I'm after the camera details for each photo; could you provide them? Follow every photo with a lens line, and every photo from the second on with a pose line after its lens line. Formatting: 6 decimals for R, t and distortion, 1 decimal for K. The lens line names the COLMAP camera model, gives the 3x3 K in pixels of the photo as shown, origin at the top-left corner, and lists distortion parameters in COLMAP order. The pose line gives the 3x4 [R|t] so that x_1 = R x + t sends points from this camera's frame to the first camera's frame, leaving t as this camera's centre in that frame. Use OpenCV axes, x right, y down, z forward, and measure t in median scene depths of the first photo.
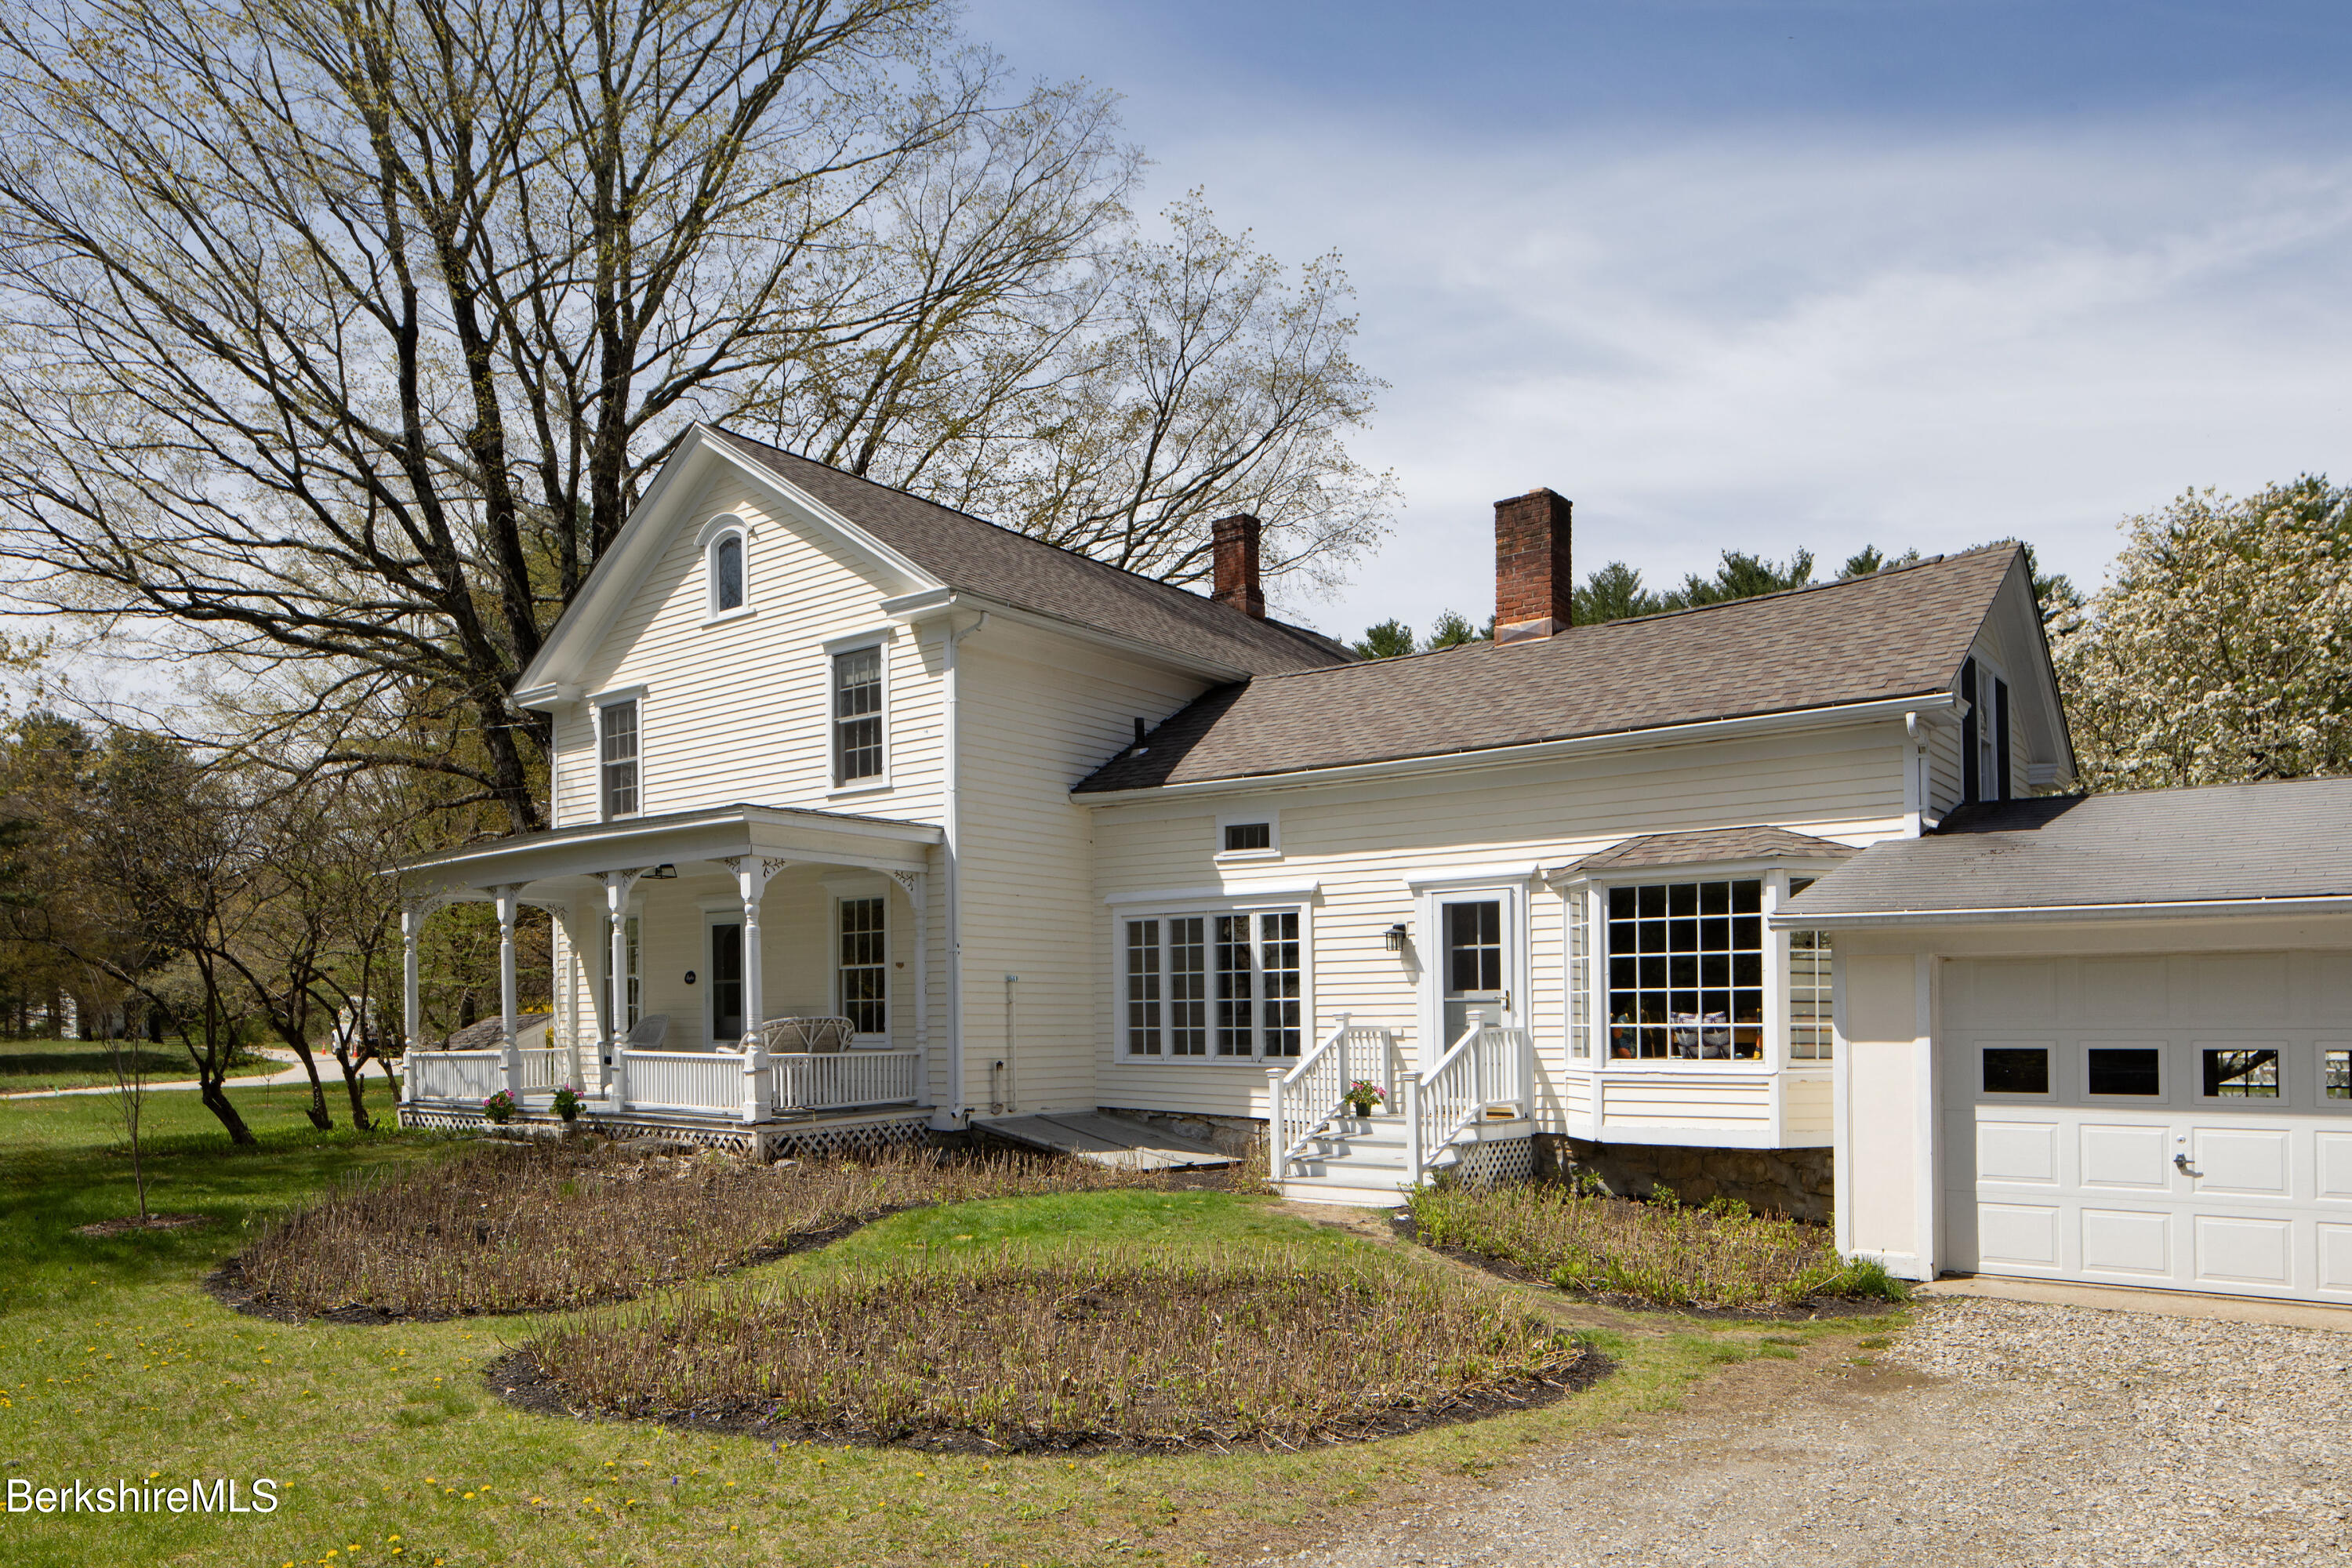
lens RADIAL K [[1598.4, 0, 1175.2], [0, 1598.4, 583.6], [0, 0, 1]] dist [0.003081, 0.003402]
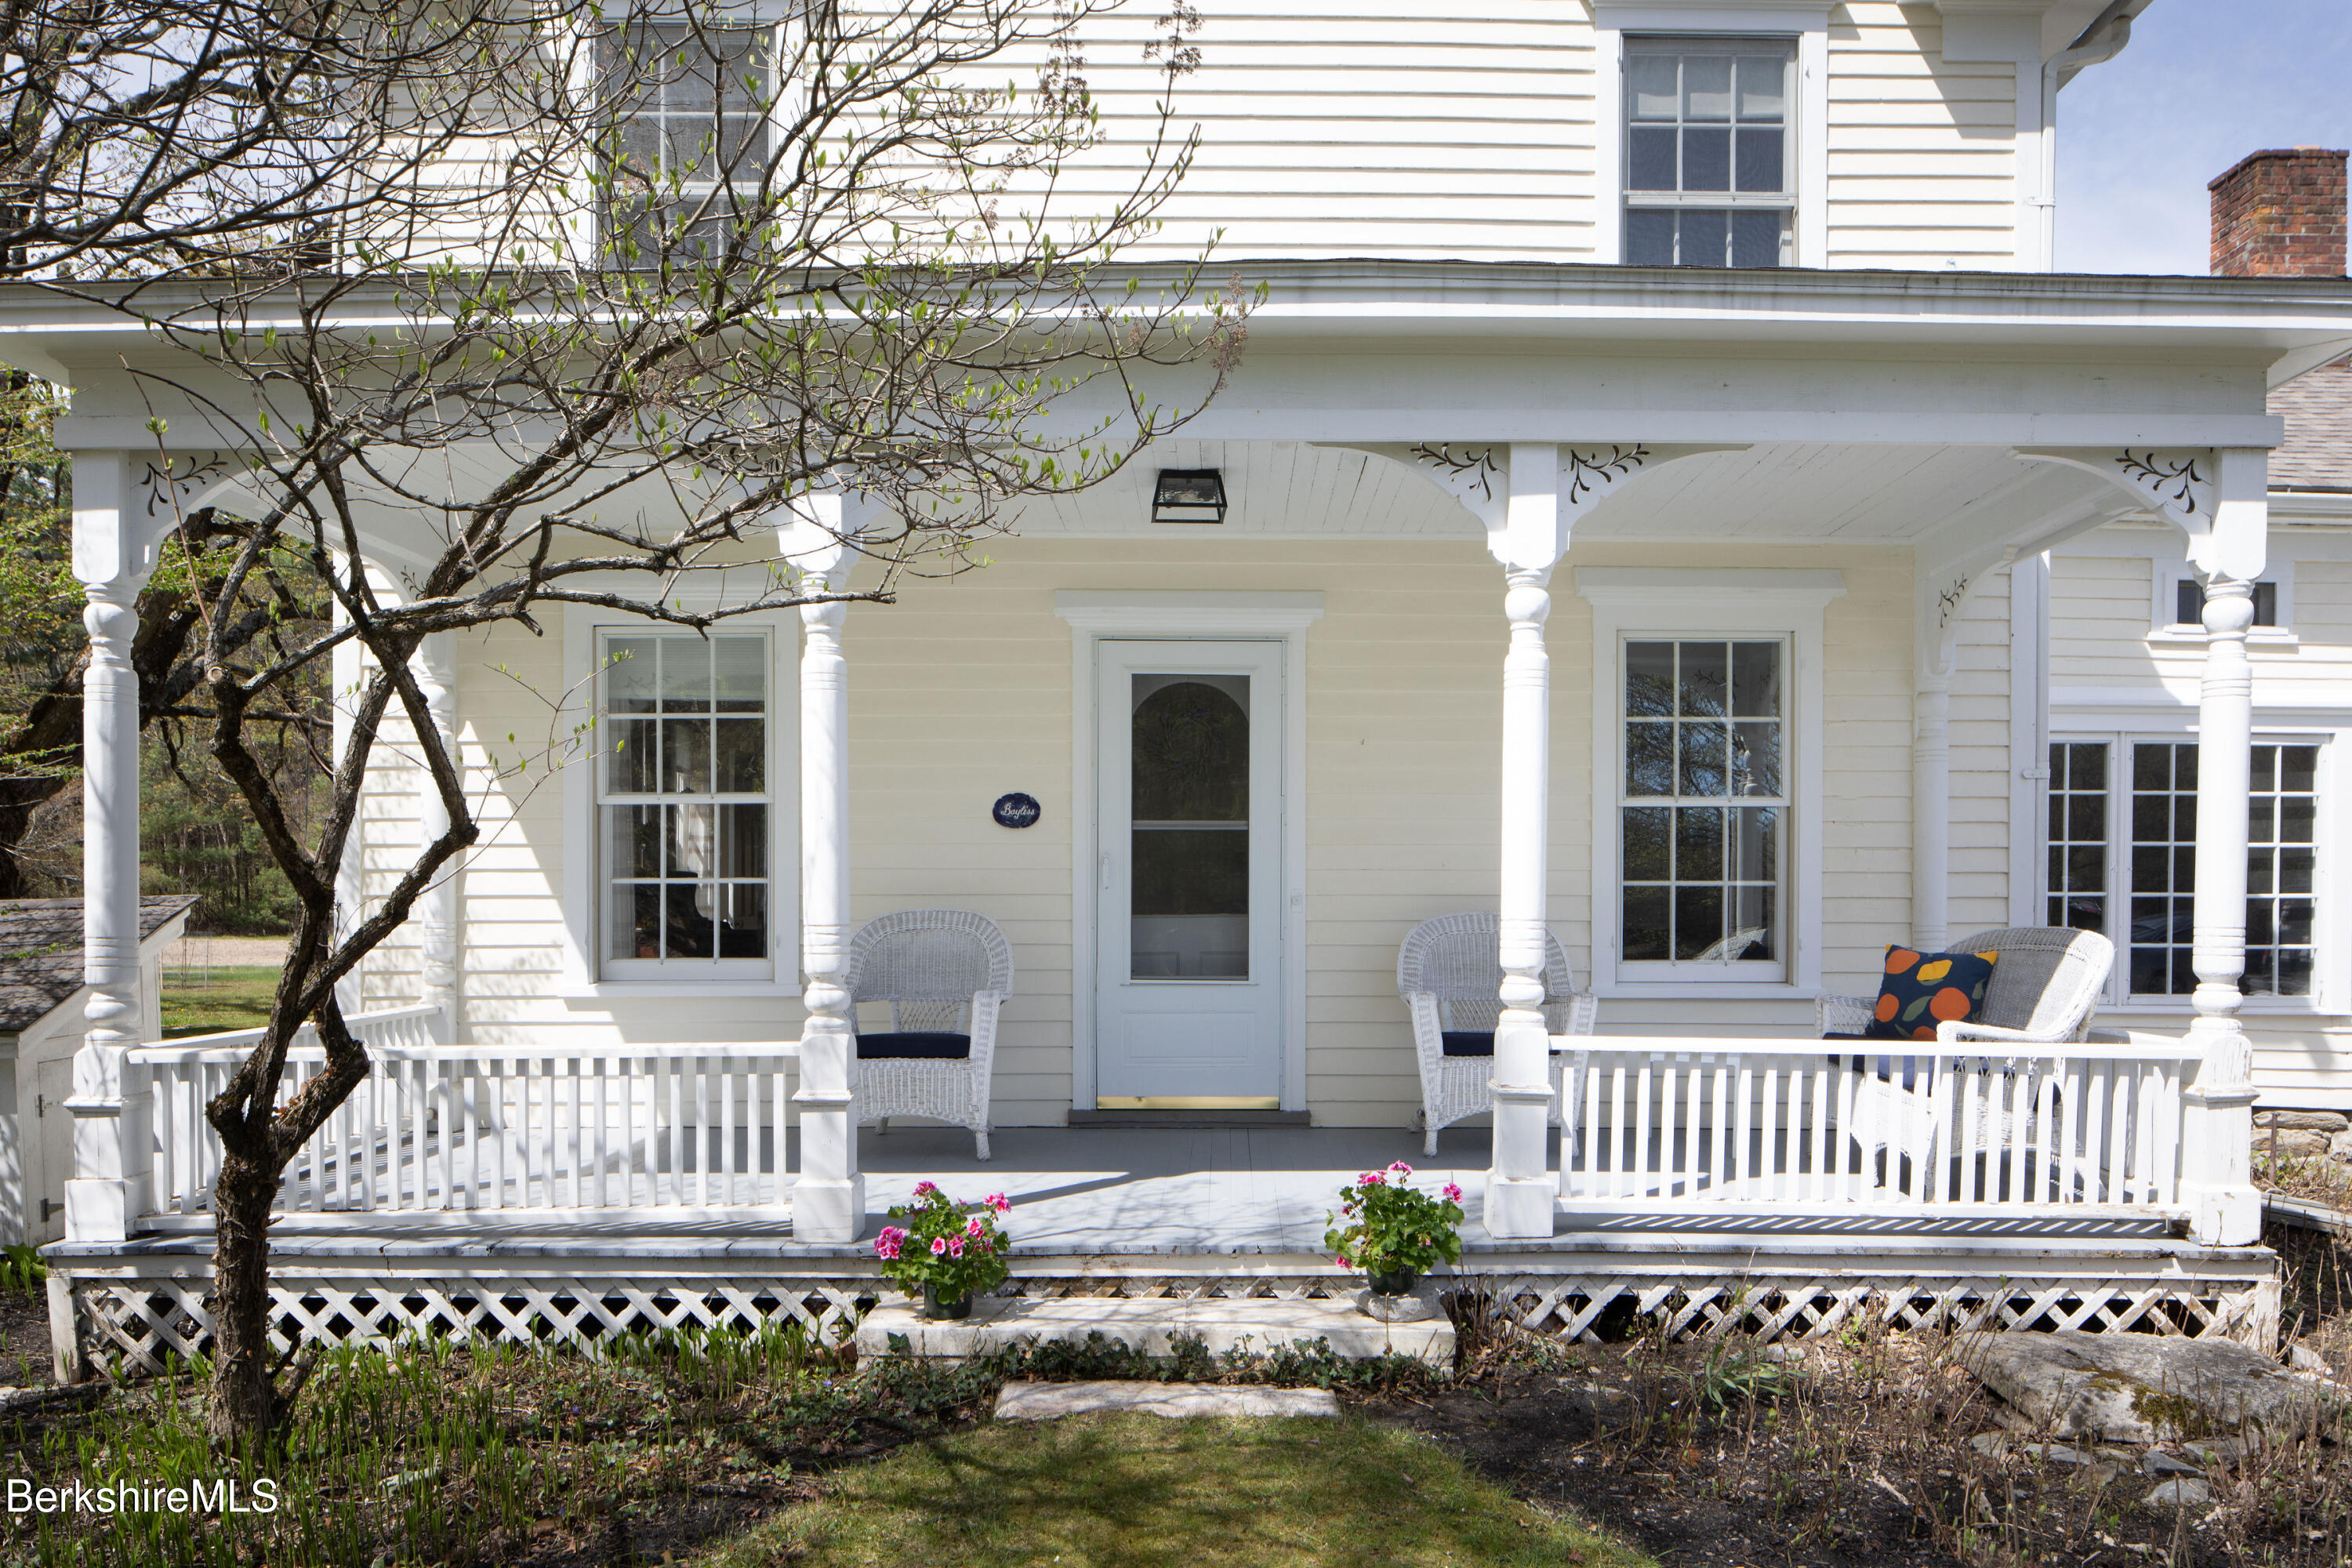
lens RADIAL K [[1564.9, 0, 976.5], [0, 1564.9, 663.8], [0, 0, 1]] dist [0.006487, -0.002379]
pose [[0.764055, 0.104387, 0.636651, -0.617092], [-0.177818, 0.982674, 0.052281, 0.225039], [-0.620162, -0.153154, 0.769378, 0.843262]]
